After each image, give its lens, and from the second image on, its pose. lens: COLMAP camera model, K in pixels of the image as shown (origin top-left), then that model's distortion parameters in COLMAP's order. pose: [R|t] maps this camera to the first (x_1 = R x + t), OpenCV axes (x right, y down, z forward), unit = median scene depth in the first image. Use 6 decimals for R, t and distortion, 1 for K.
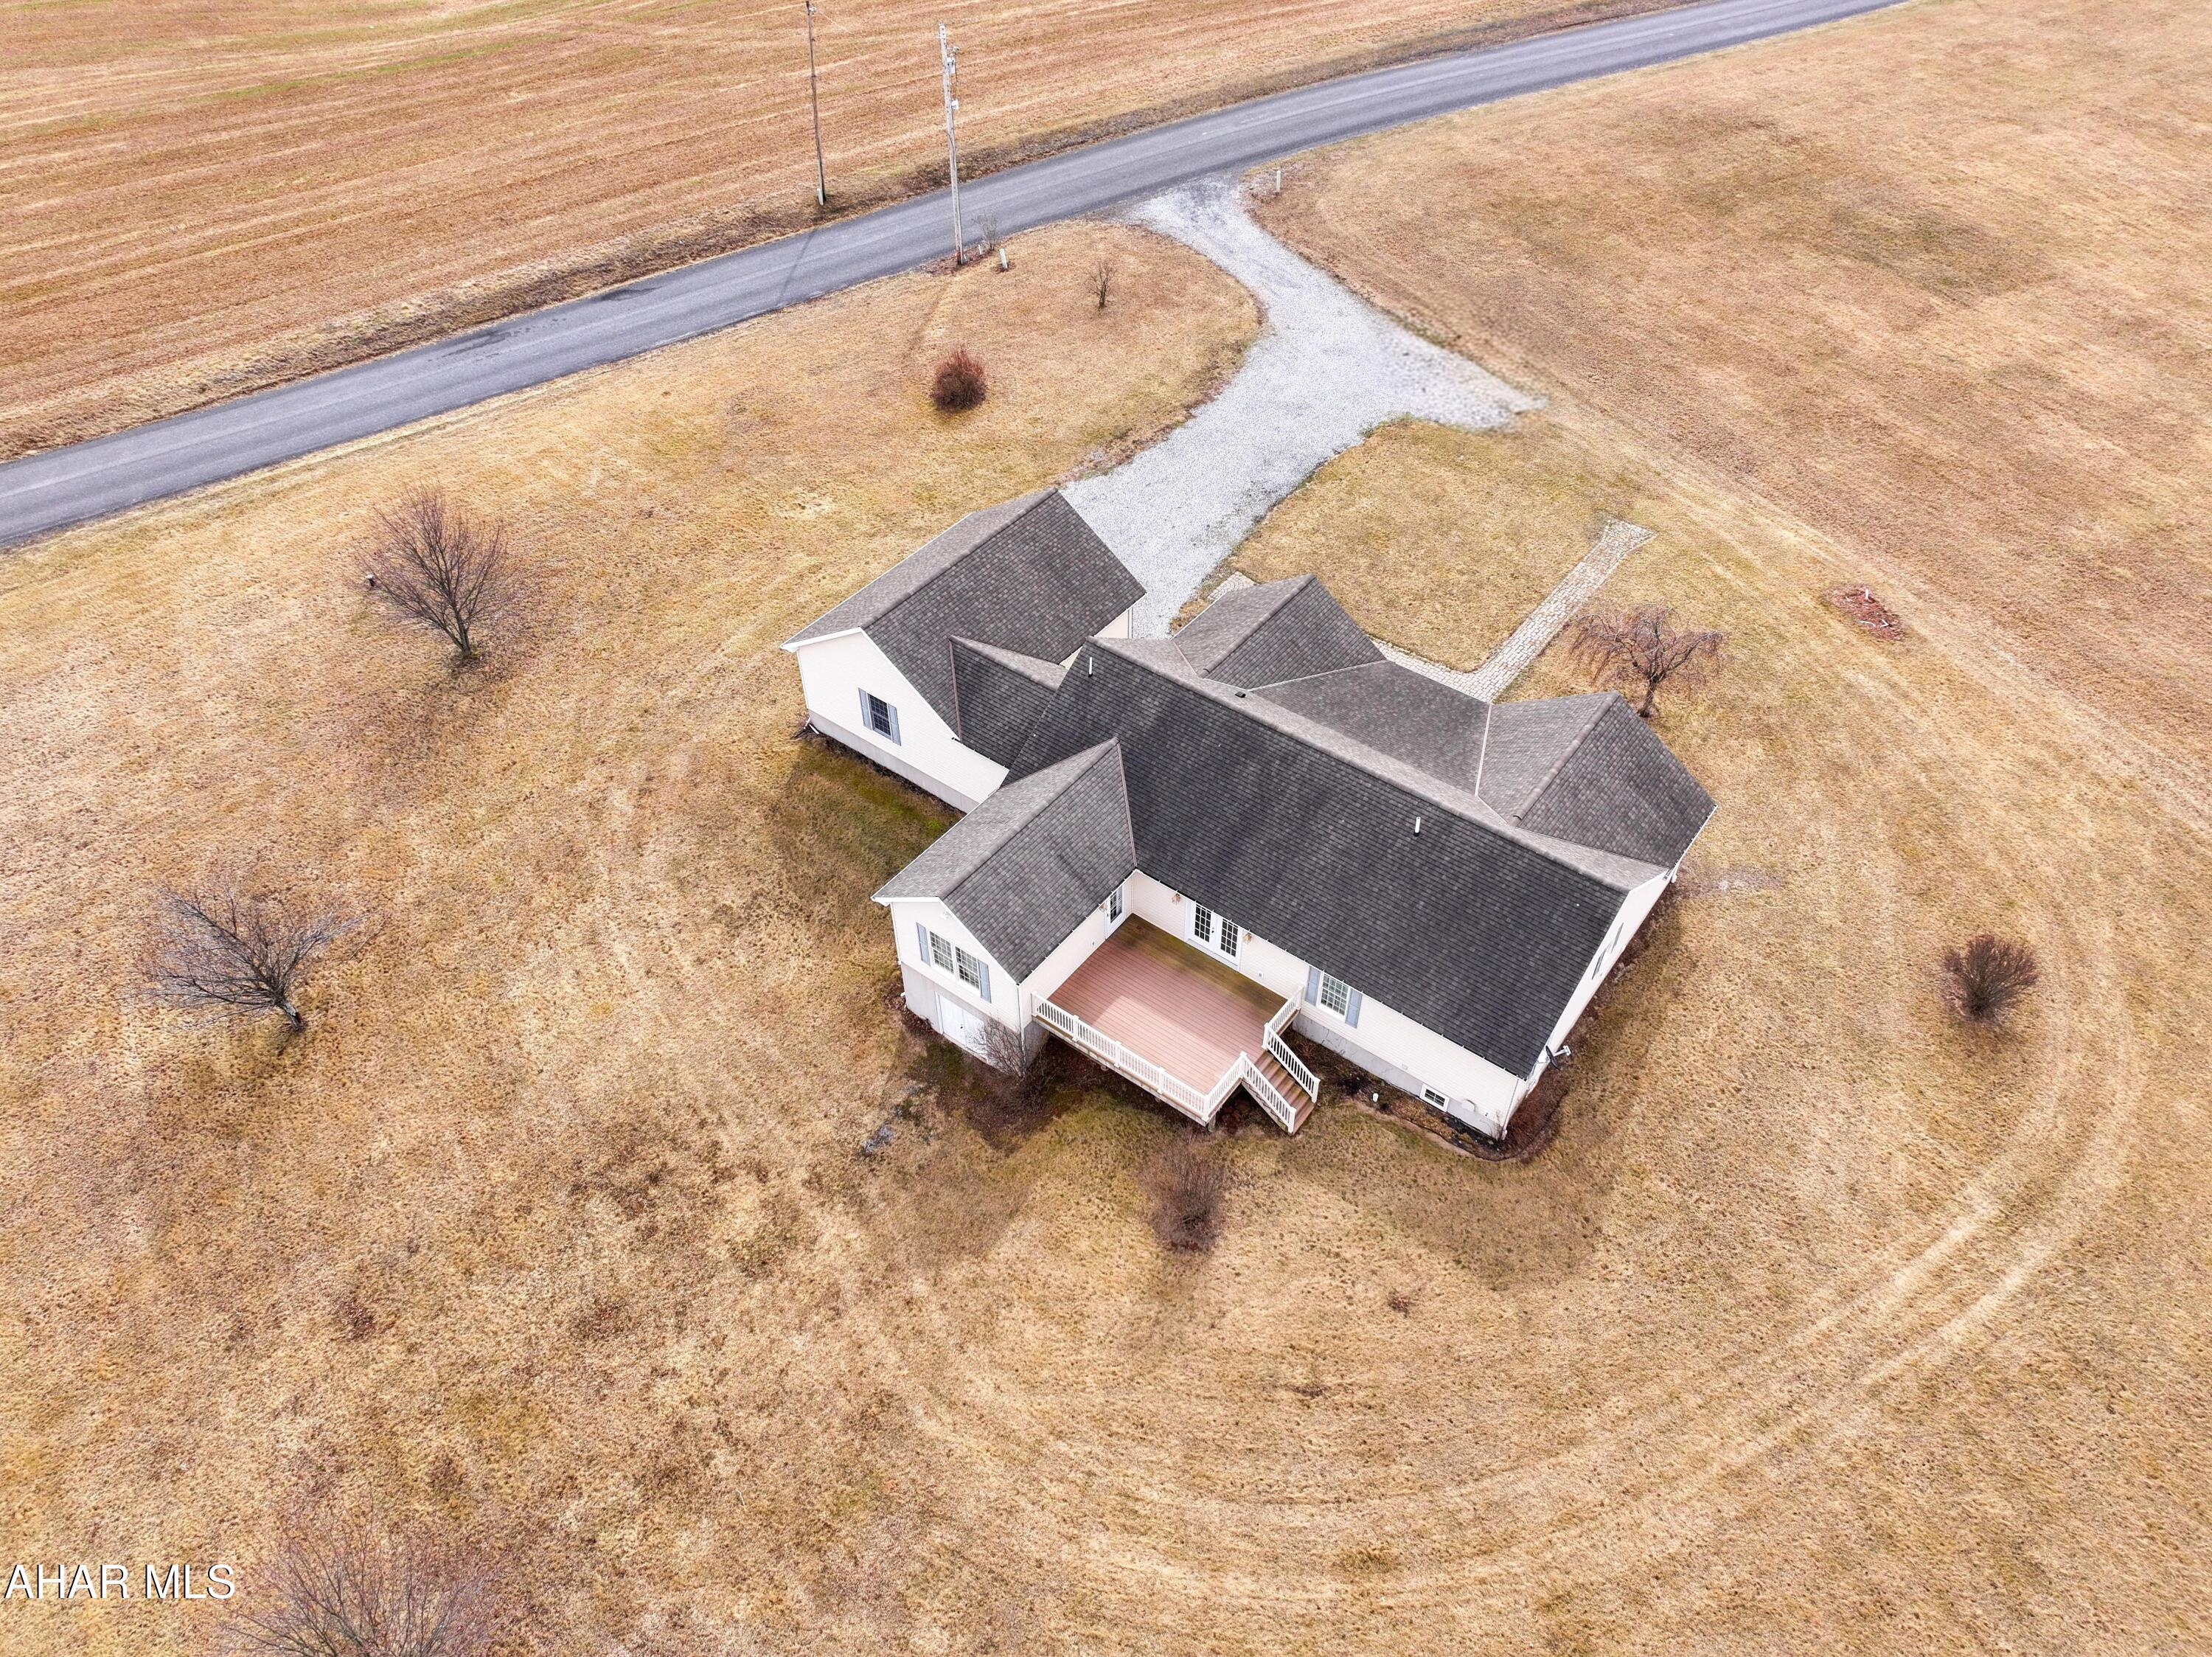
lens RADIAL K [[1563.9, 0, 1112.2], [0, 1563.9, 821.7], [0, 0, 1]] dist [-0.012243, 0.024704]
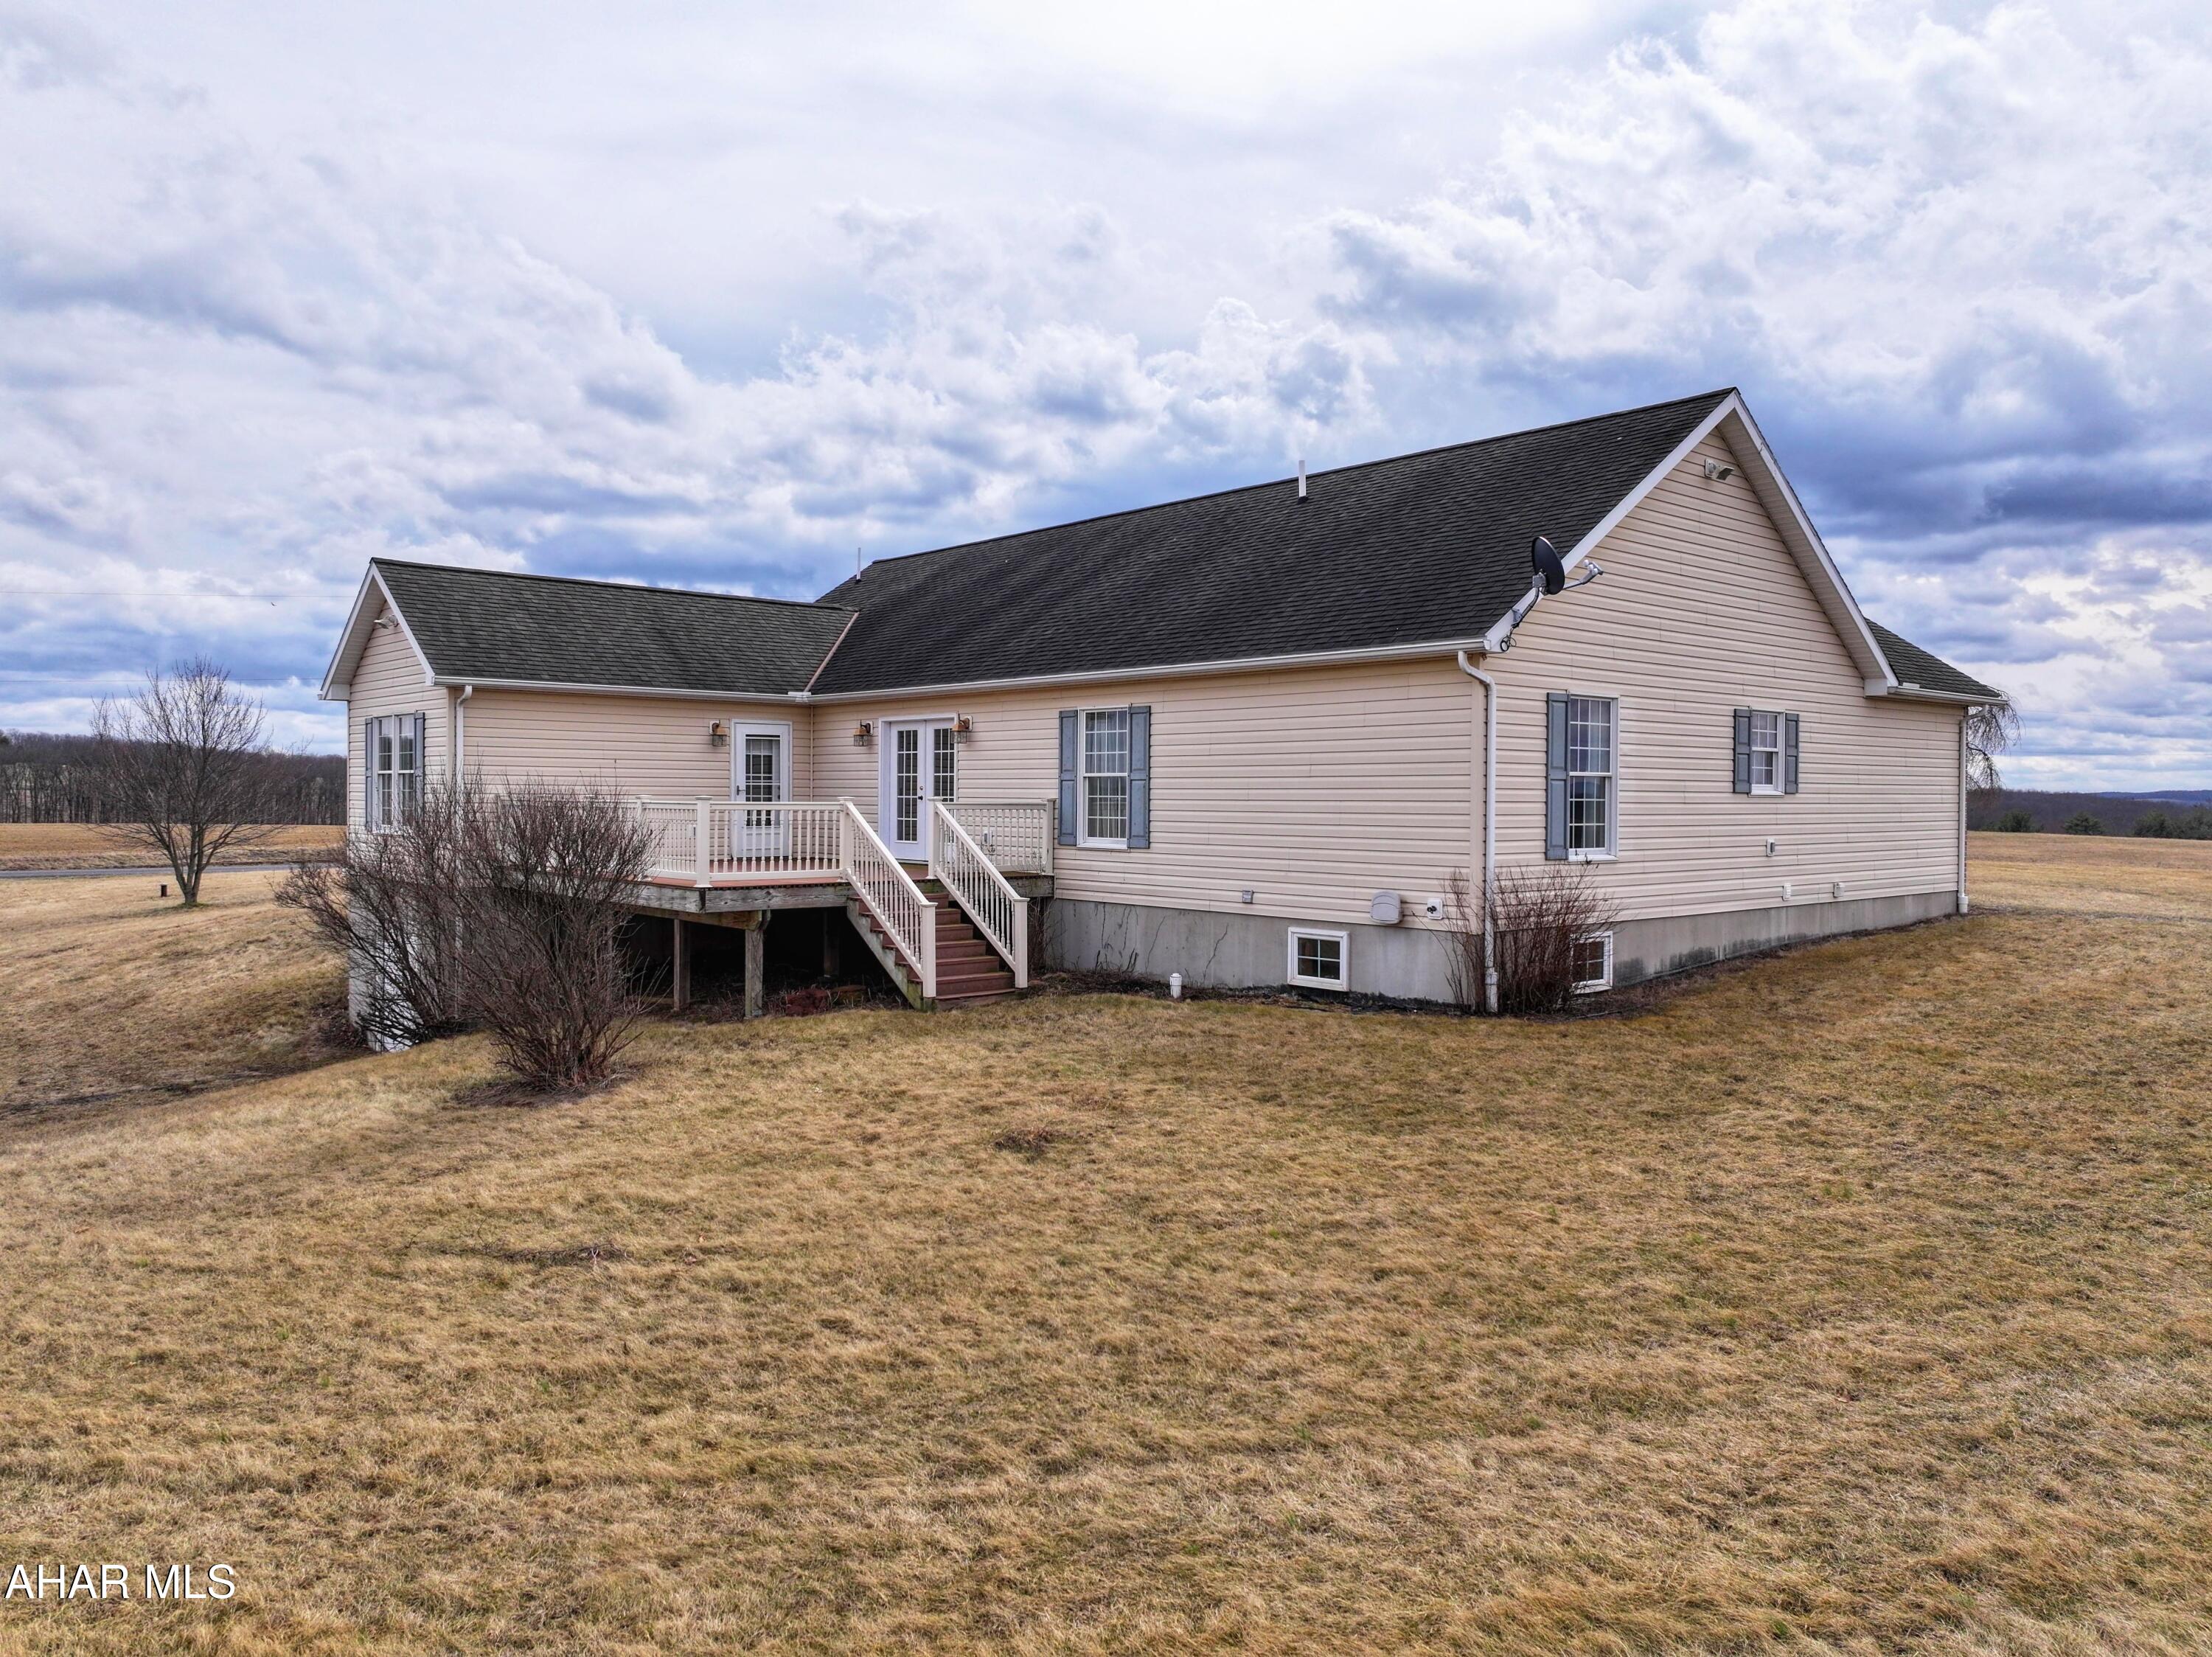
lens RADIAL K [[1563.9, 0, 1108.2], [0, 1563.9, 824.2], [0, 0, 1]] dist [-0.012243, 0.024704]
pose [[0.978825, 0.017605, -0.203939, 0.212065], [-0.153644, 0.721509, -0.675143, 0.379155], [0.135258, 0.692181, 0.708936, 0.636527]]
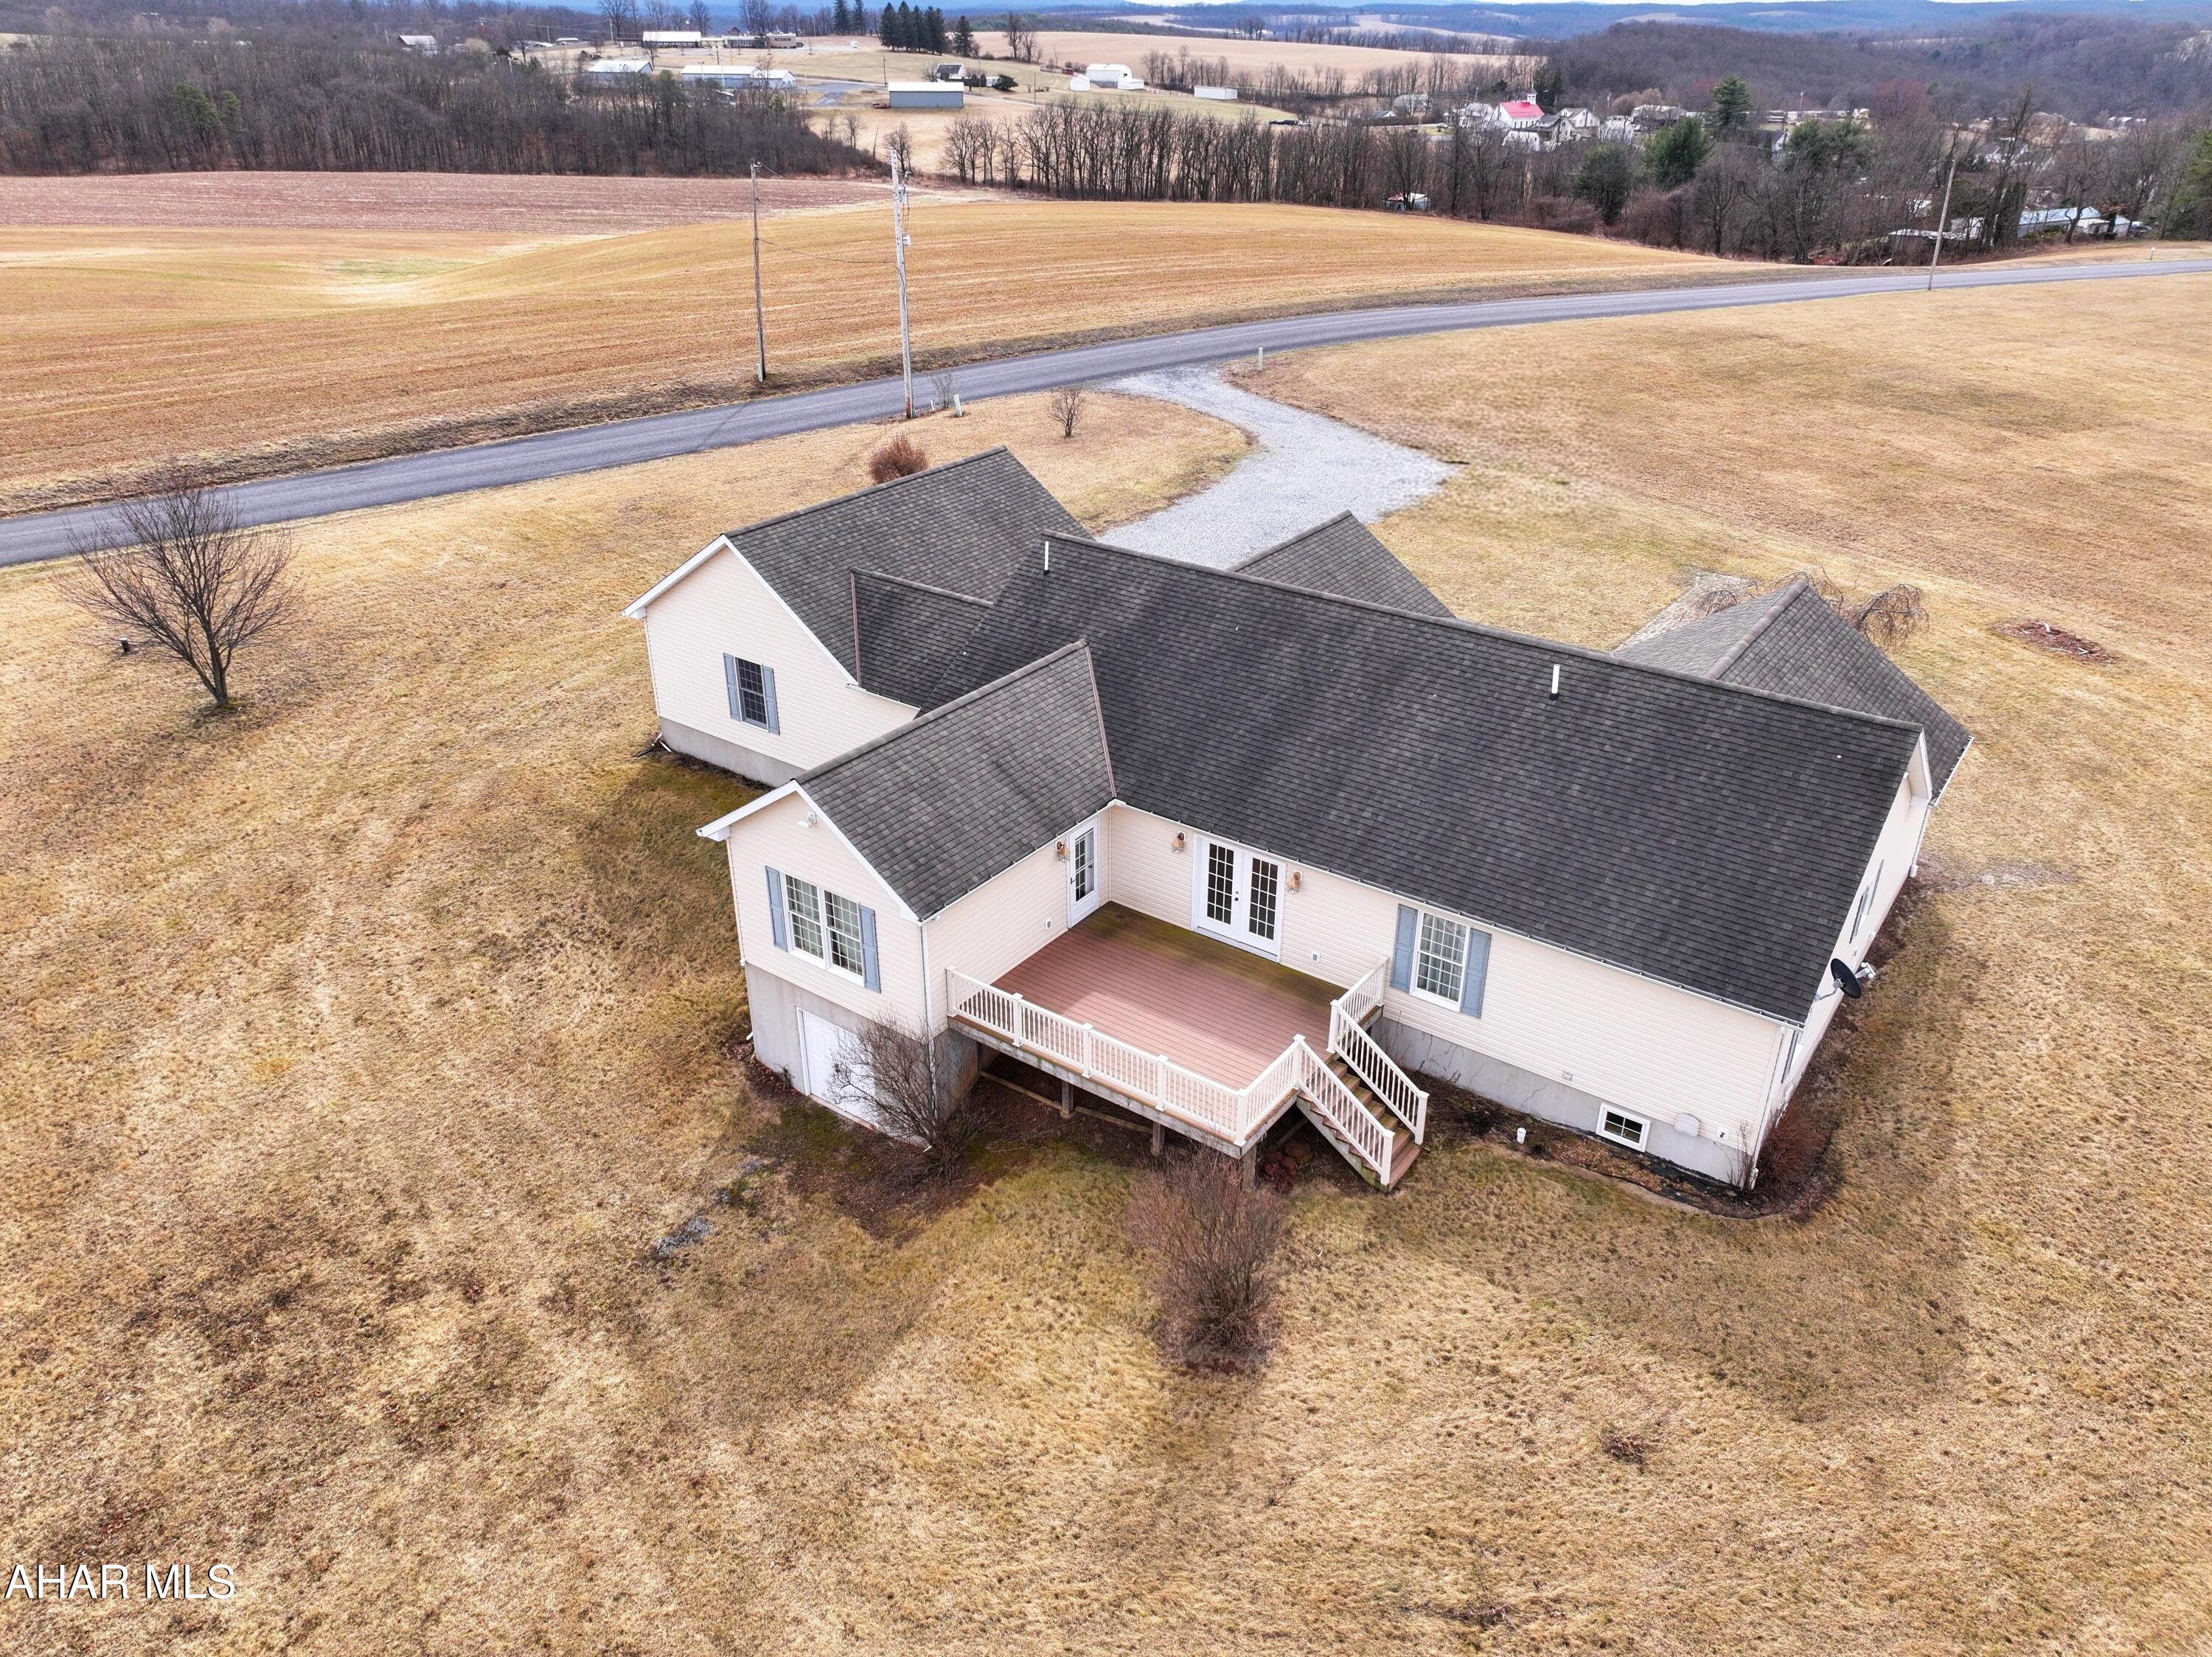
lens RADIAL K [[1563.9, 0, 1113.8], [0, 1563.9, 818.5], [0, 0, 1]] dist [-0.012243, 0.024704]
pose [[0.999807, -0.003907, 0.019238, 0.002190], [0.009492, 0.954033, -0.299553, 0.218453], [-0.017183, 0.299678, 0.953886, 0.365767]]
